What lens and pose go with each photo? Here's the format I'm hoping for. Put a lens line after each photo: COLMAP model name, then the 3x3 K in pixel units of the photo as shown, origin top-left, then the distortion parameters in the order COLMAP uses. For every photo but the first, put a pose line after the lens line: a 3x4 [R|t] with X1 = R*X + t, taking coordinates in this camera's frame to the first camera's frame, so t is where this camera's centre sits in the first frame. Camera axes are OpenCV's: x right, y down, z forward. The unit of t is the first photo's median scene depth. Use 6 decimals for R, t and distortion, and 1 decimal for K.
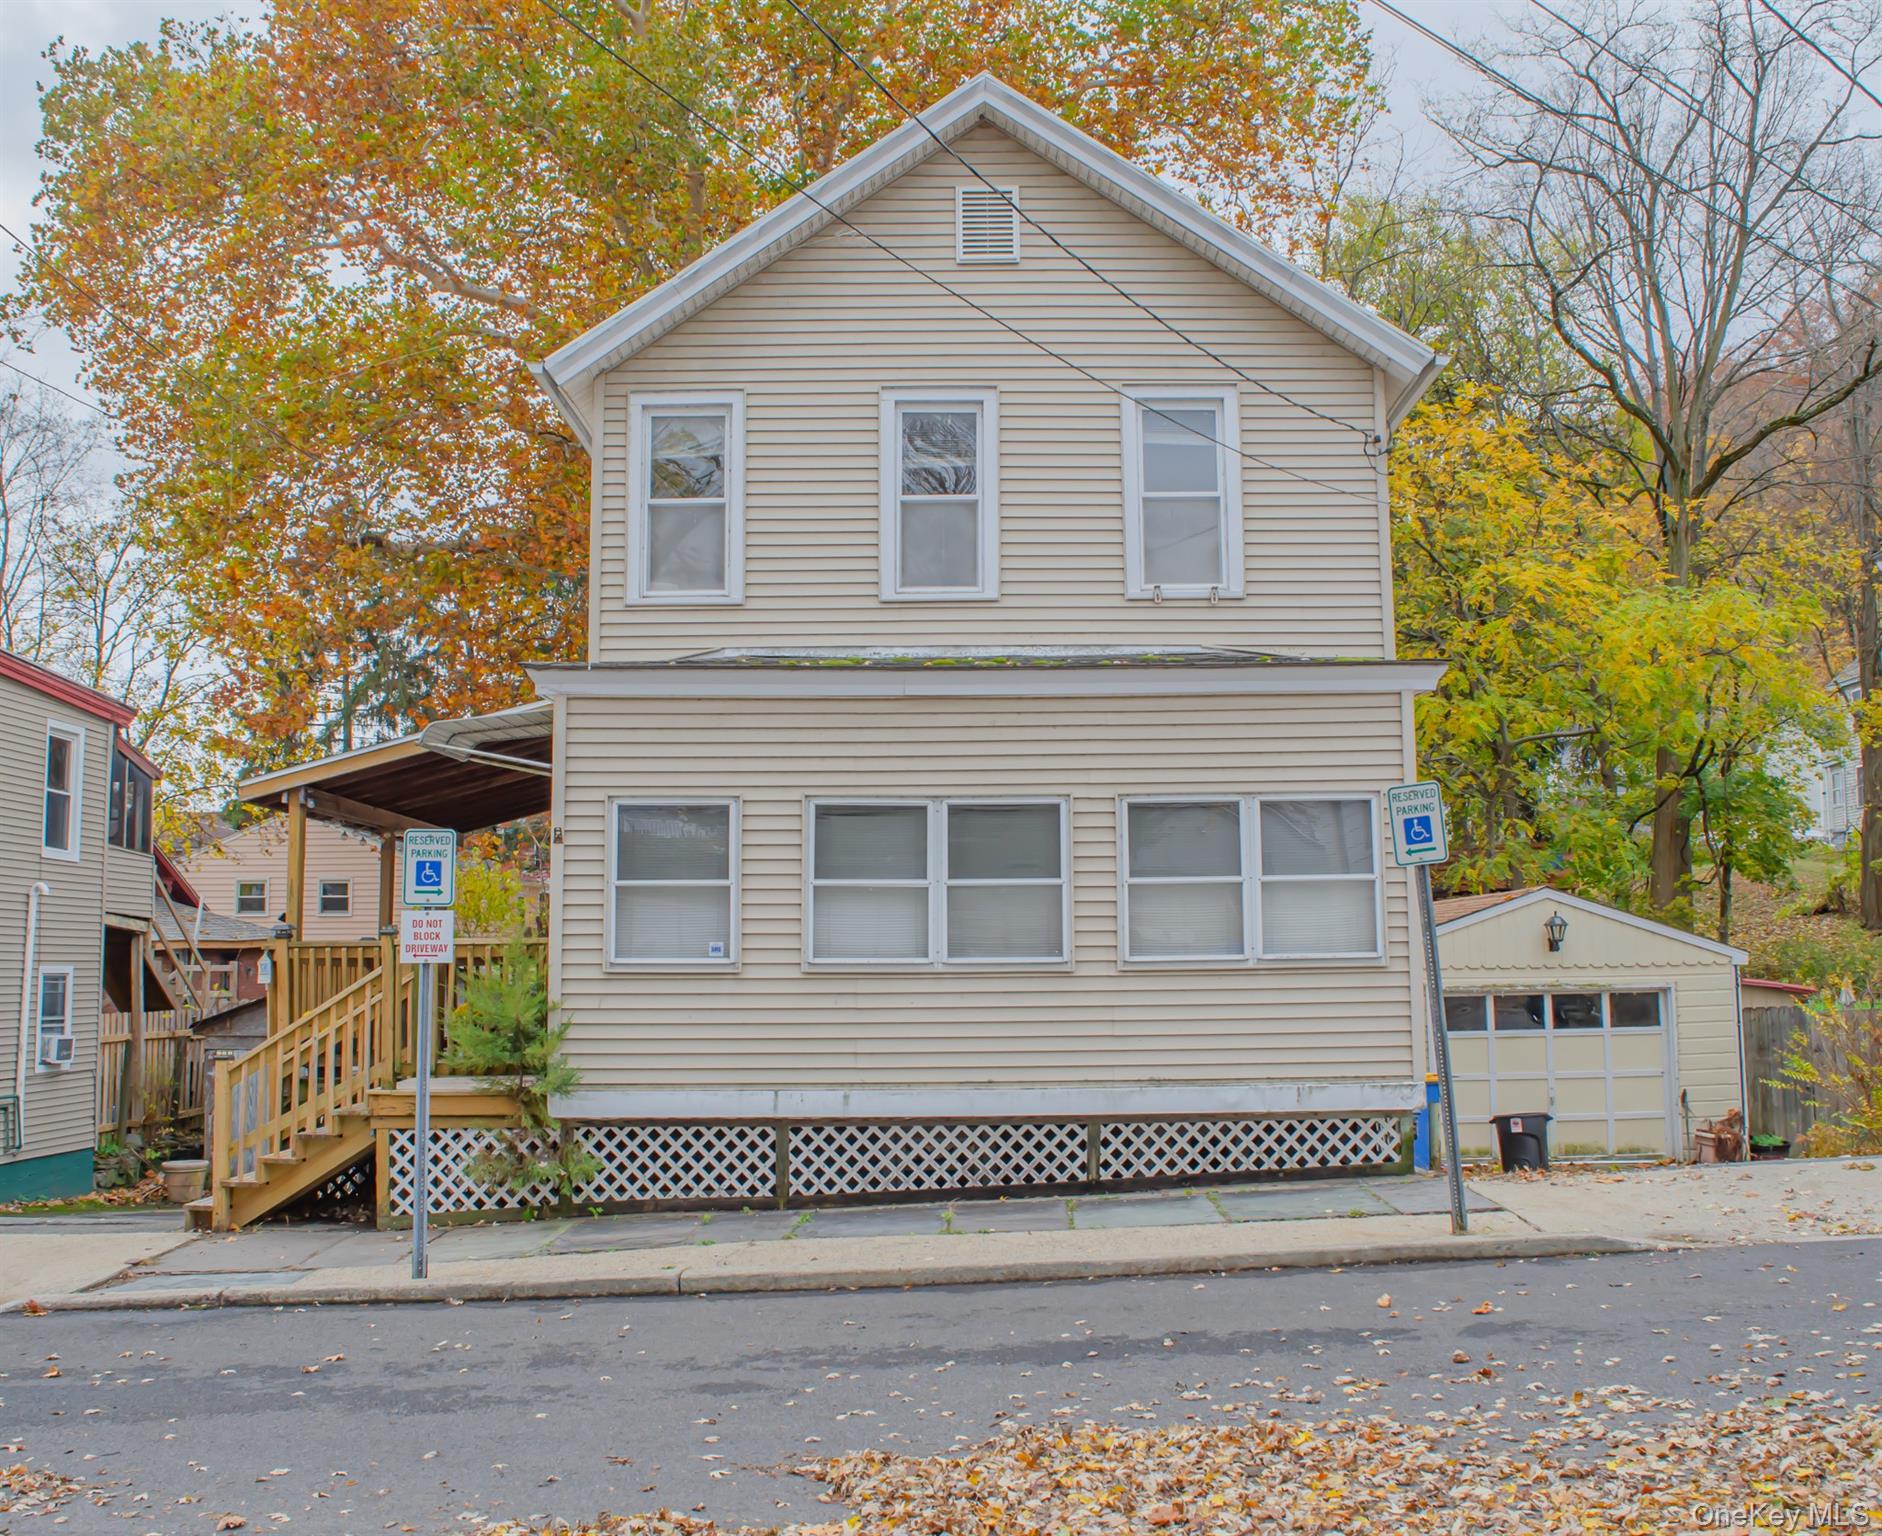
lens RADIAL K [[1828.5, 0, 944.6], [0, 1828.5, 767.9], [0, 0, 1]] dist [-0.083646, 0.000000]
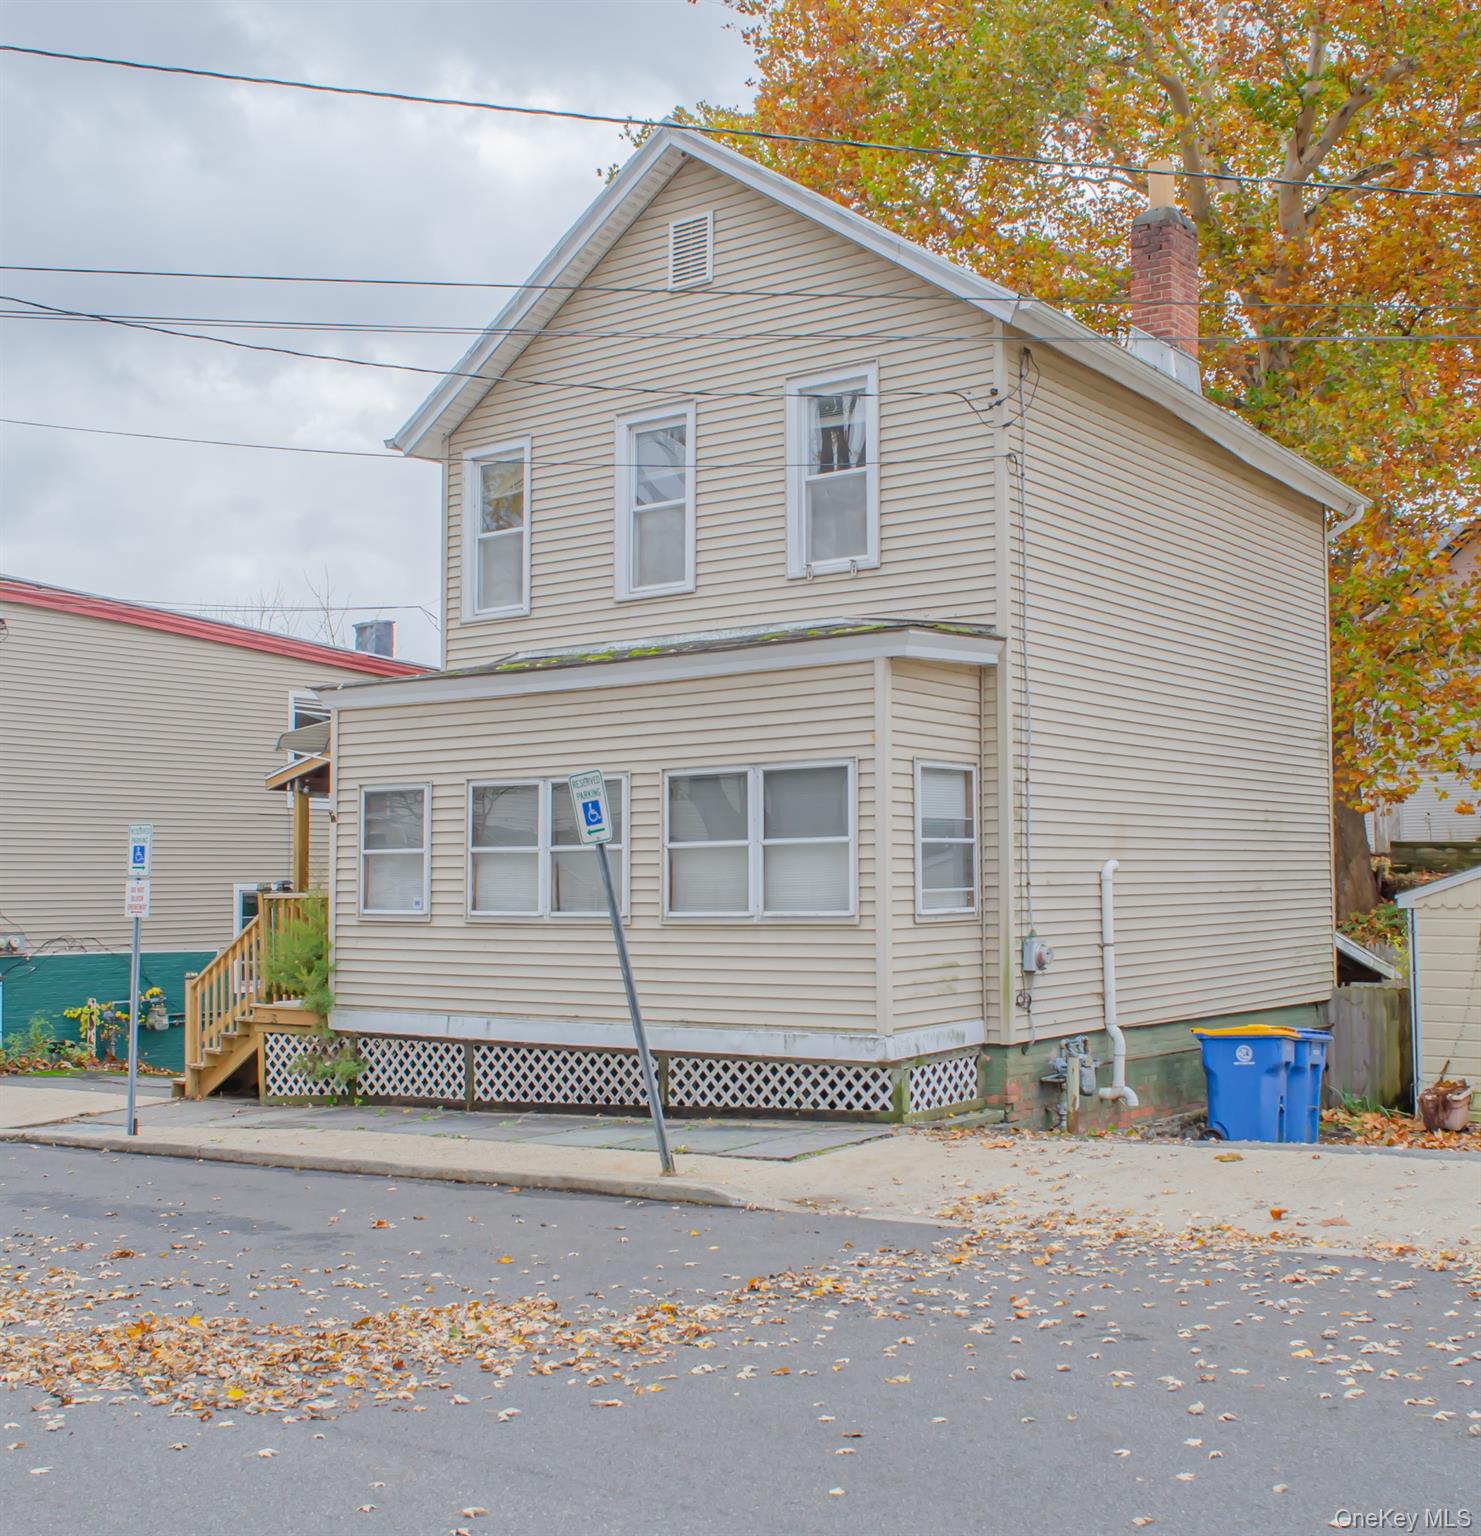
lens RADIAL K [[1812.7, 0, 742.1], [0, 1812.7, 771.0], [0, 0, 1]] dist [-0.077683, 0.000000]
pose [[0.807365, -0.037181, -0.588879, 0.799966], [0.068598, 0.997160, 0.031089, -0.016061], [0.586051, -0.065496, 0.807623, 0.121487]]
